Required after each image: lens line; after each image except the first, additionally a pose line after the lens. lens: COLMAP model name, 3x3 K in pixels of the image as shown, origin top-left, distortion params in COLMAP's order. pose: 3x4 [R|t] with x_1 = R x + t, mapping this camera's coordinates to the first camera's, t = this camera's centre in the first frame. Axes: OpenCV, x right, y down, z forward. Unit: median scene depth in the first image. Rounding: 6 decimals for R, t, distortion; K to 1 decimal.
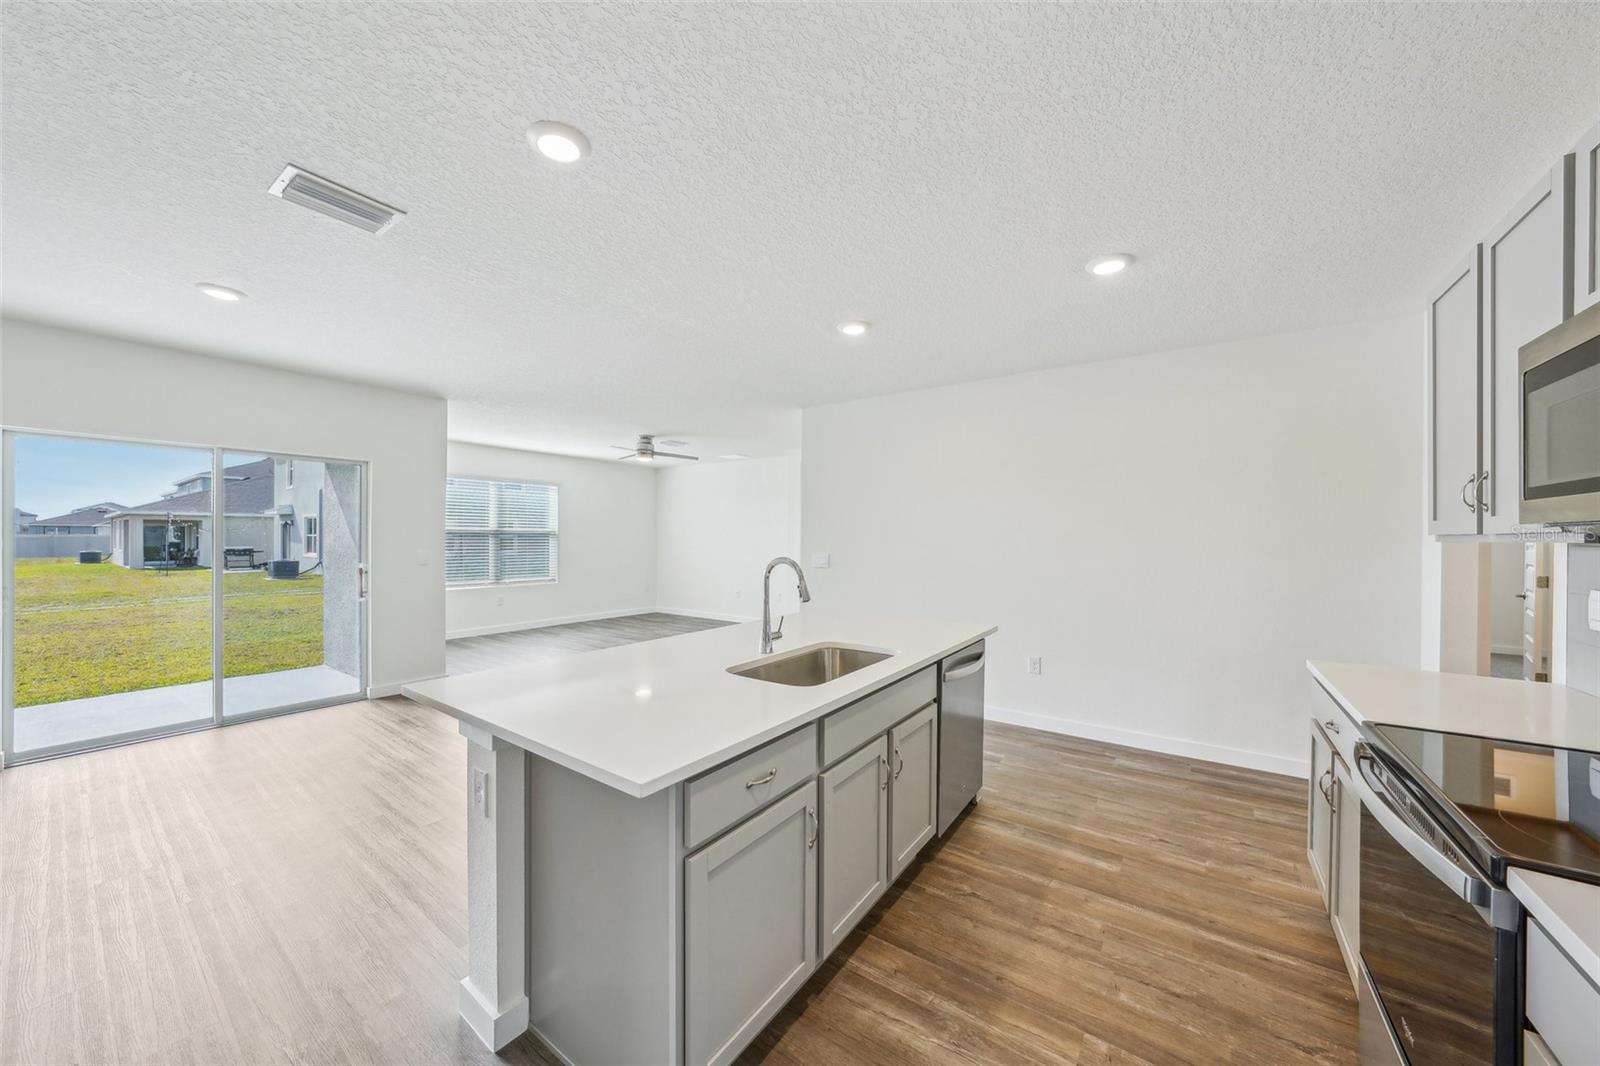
lens RADIAL K [[537.7, 0, 766.7], [0, 537.7, 536.5], [0, 0, 1]] dist [-0.007519, 0.000034]
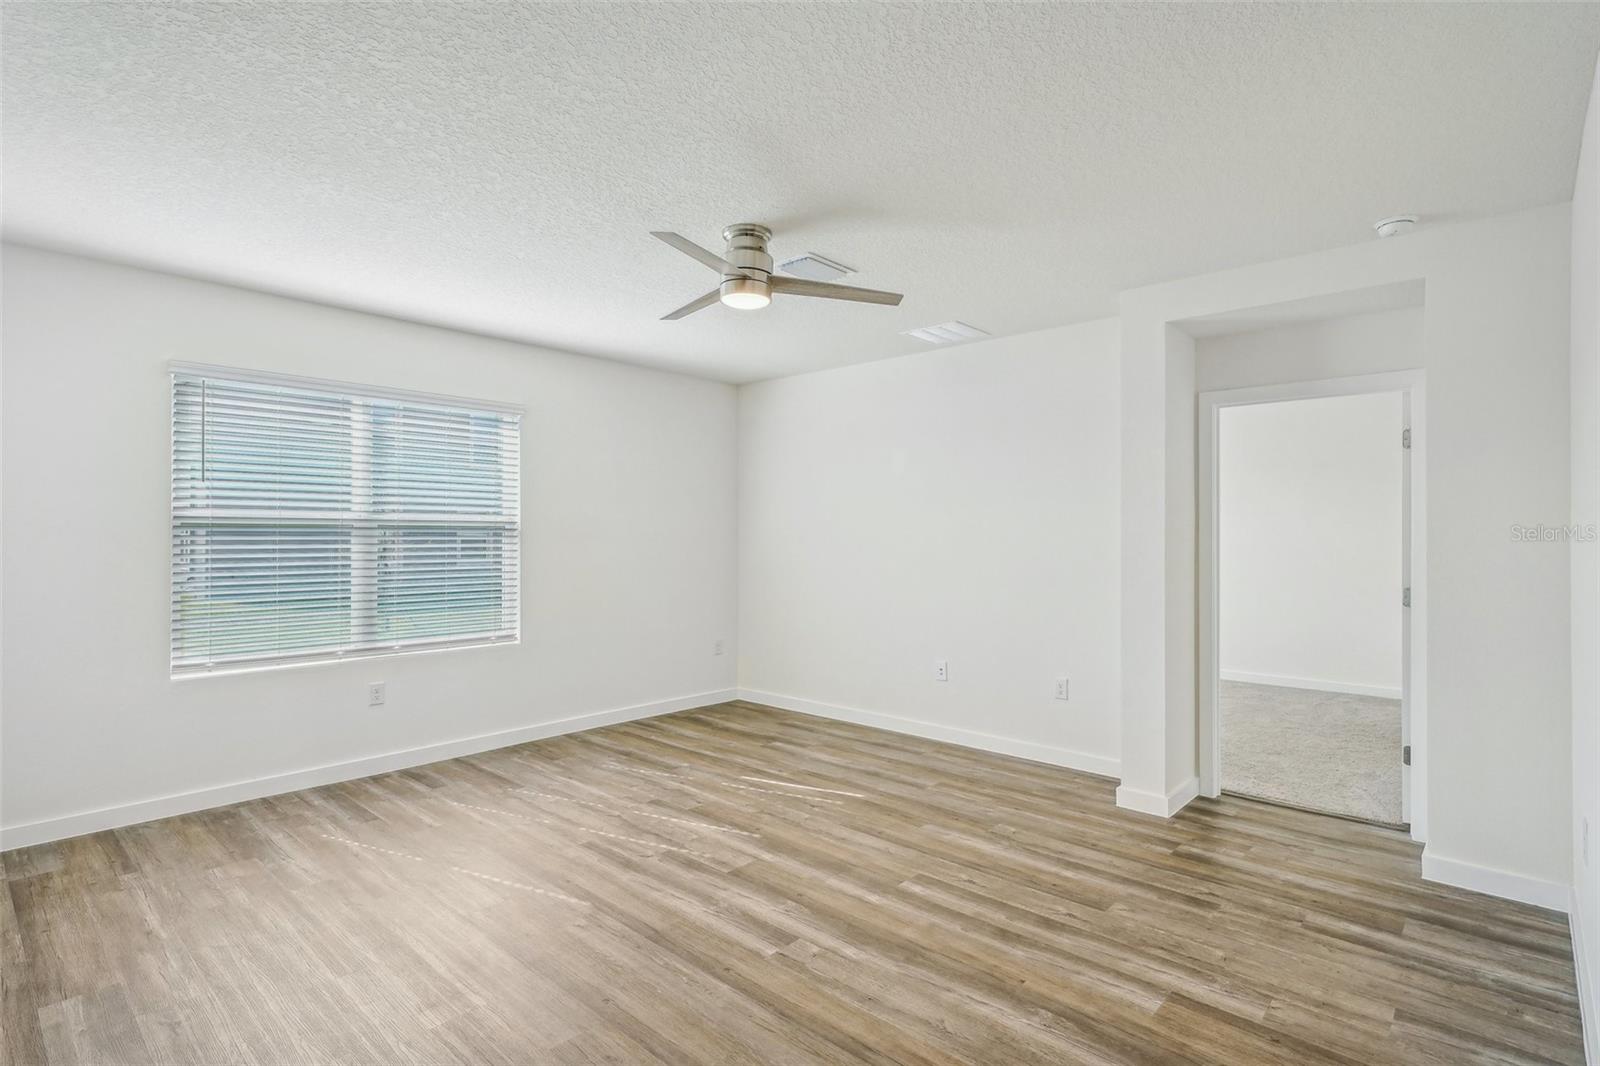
lens RADIAL K [[776.7, 0, 775.1], [0, 776.7, 540.9], [0, 0, 1]] dist [0.007373, 0.000554]
pose [[0.994989, -0.000915, -0.099976, -0.219817], [0.001673, 0.999971, 0.007494, 0.002119], [0.099966, -0.007624, 0.994962, 0.710129]]
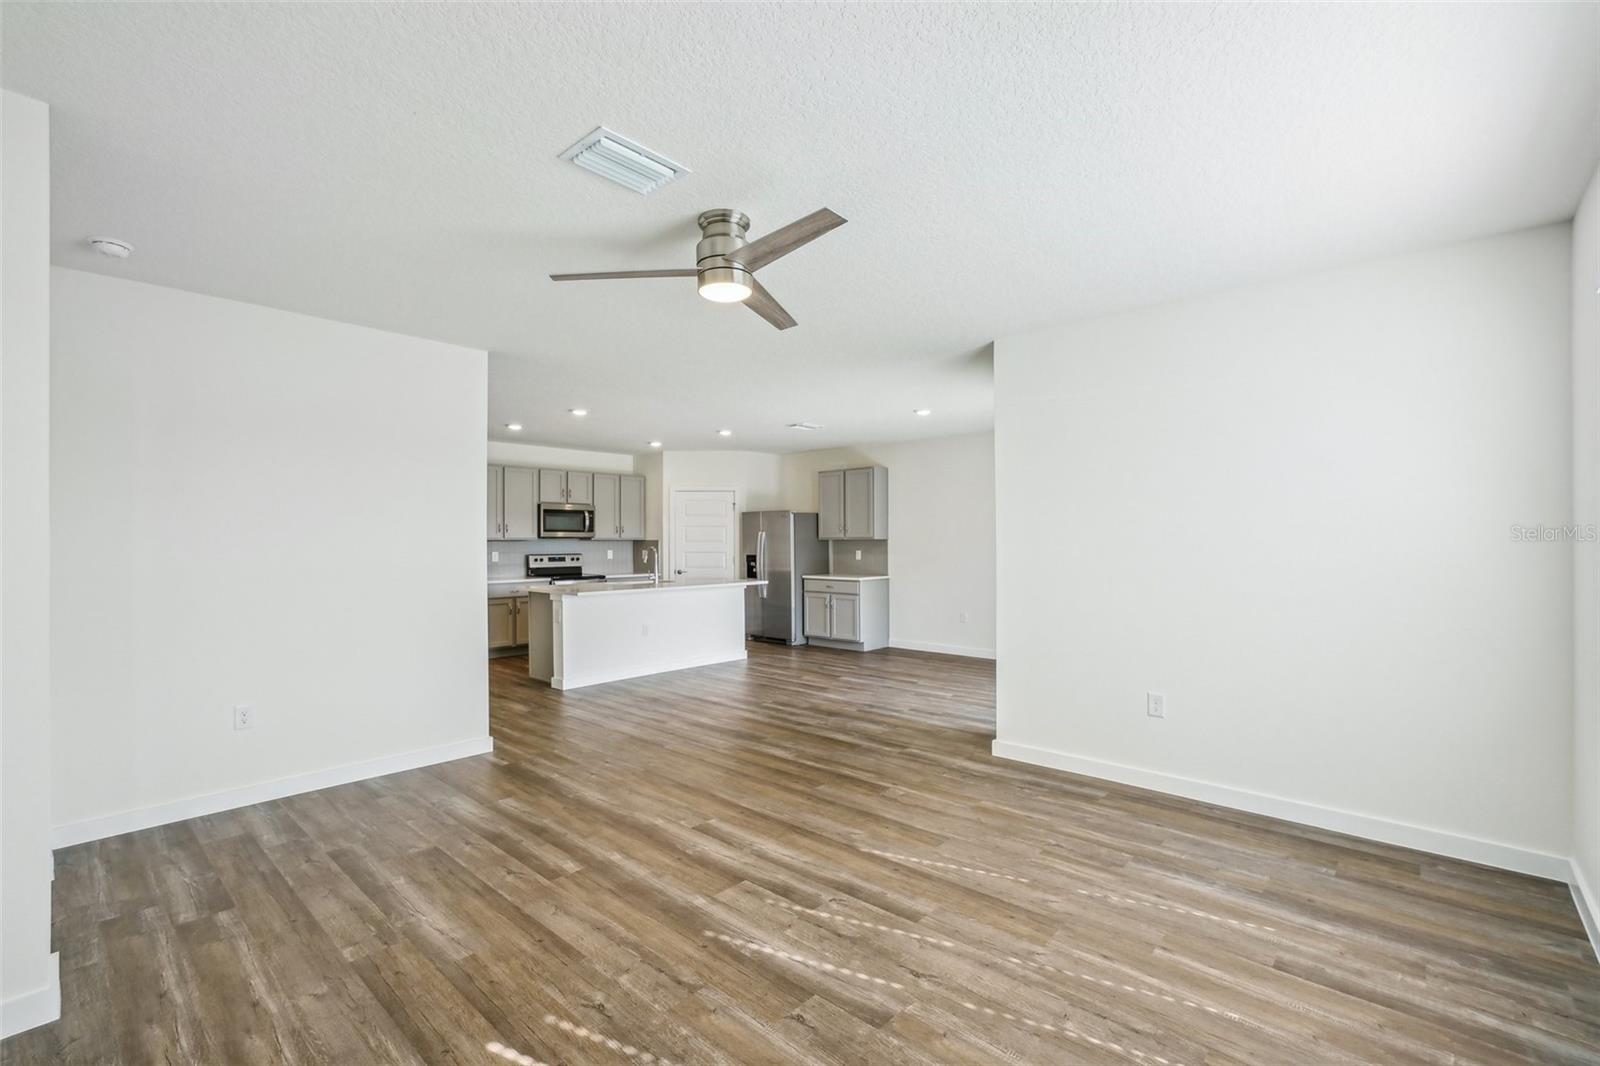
lens RADIAL K [[705.1, 0, 802.5], [0, 705.1, 532.1], [0, 0, 1]] dist [0.015865, 0.000496]
pose [[-0.998165, -0.000065, 0.060547, -0.408435], [-0.000753, 0.999936, -0.011332, 0.002023], [-0.060543, -0.011357, -0.998101, 1.938047]]
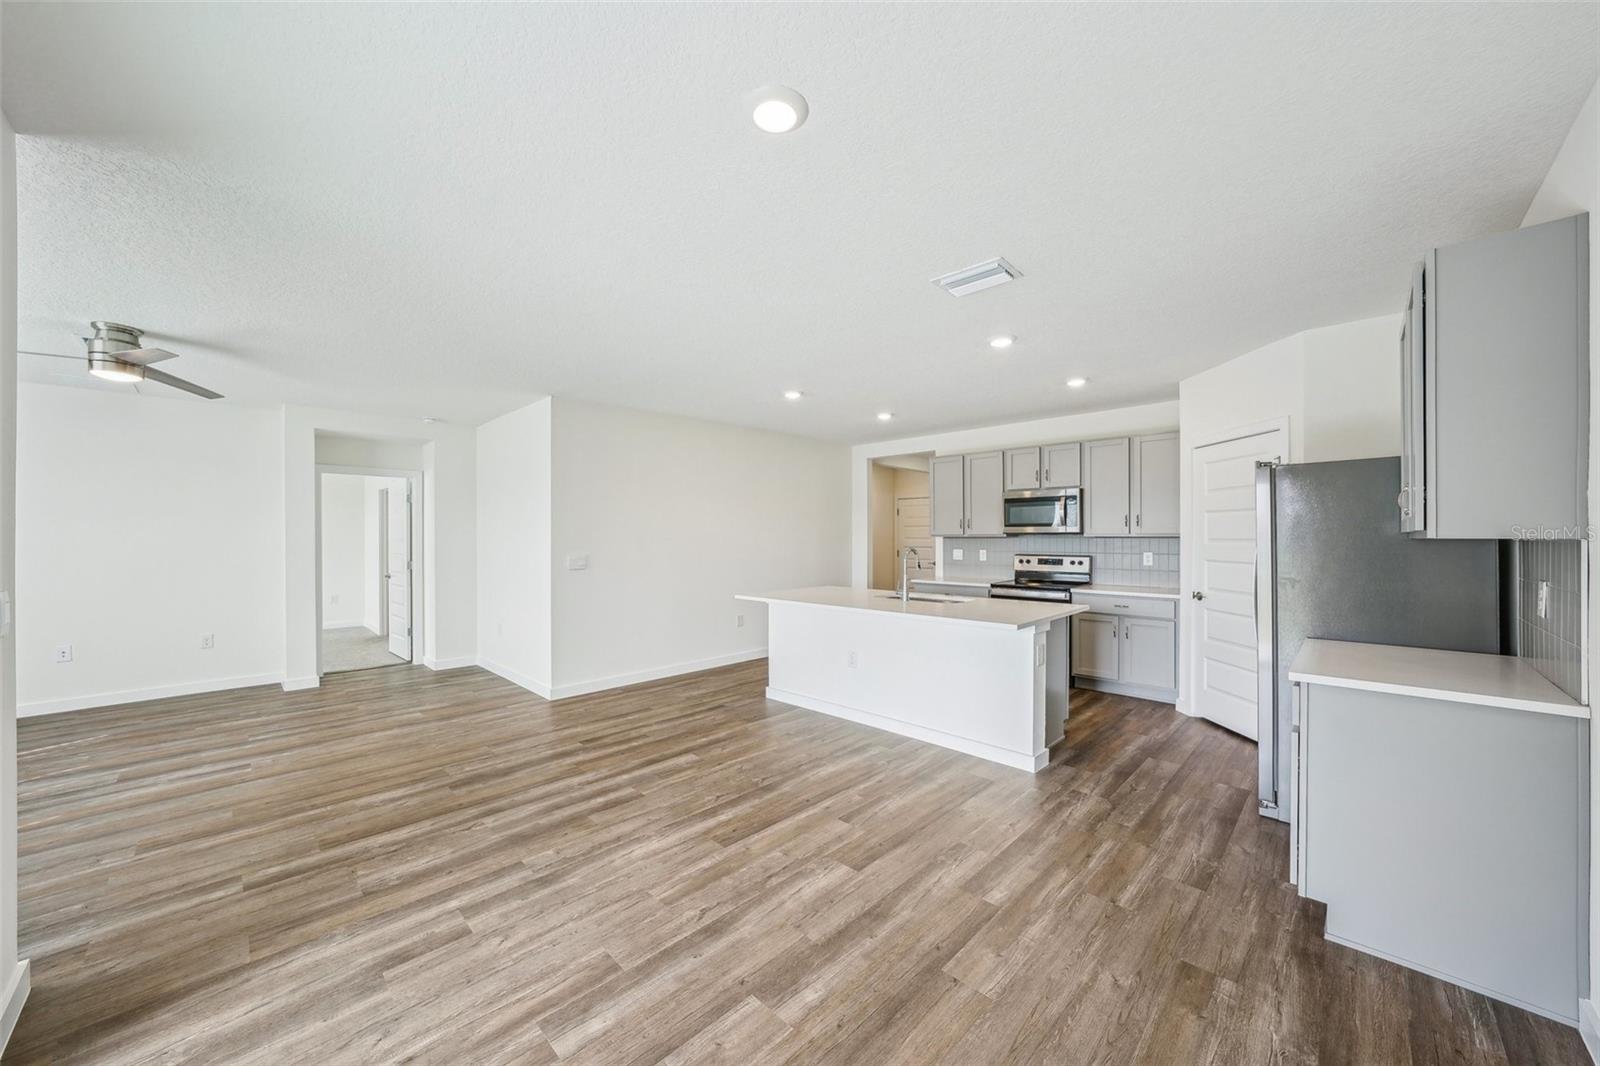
lens RADIAL K [[591.6, 0, 800.0], [0, 591.6, 541.2], [0, 0, 1]] dist [-0.014569, 0.001421]
pose [[0.118948, -0.011682, 0.992832, -0.904022], [0.002906, 0.999931, 0.011418, -0.003844], [-0.992896, 0.001527, 0.118974, 0.470959]]
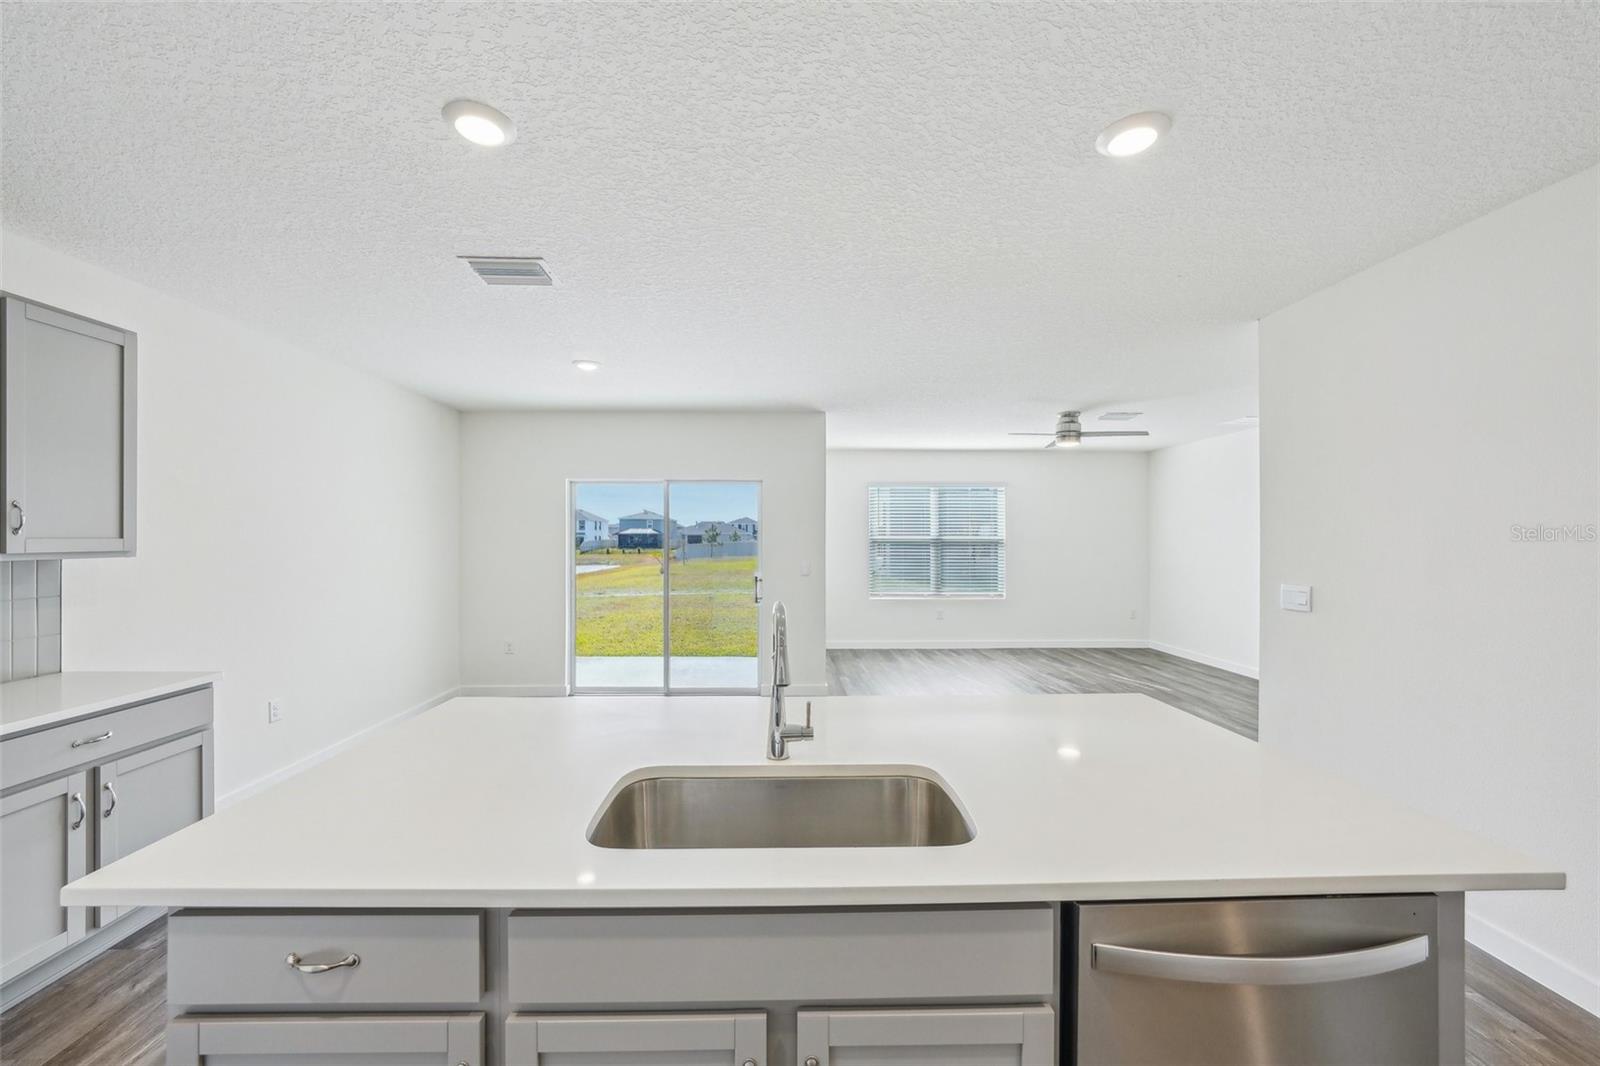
lens RADIAL K [[591.6, 0, 808.5], [0, 591.6, 531.5], [0, 0, 1]] dist [-0.014569, 0.001421]
pose [[0.639455, -0.014314, -0.768695, 0.234979], [0.002095, 0.999855, -0.016875, -0.011447], [0.768826, 0.009180, 0.639393, 0.264001]]
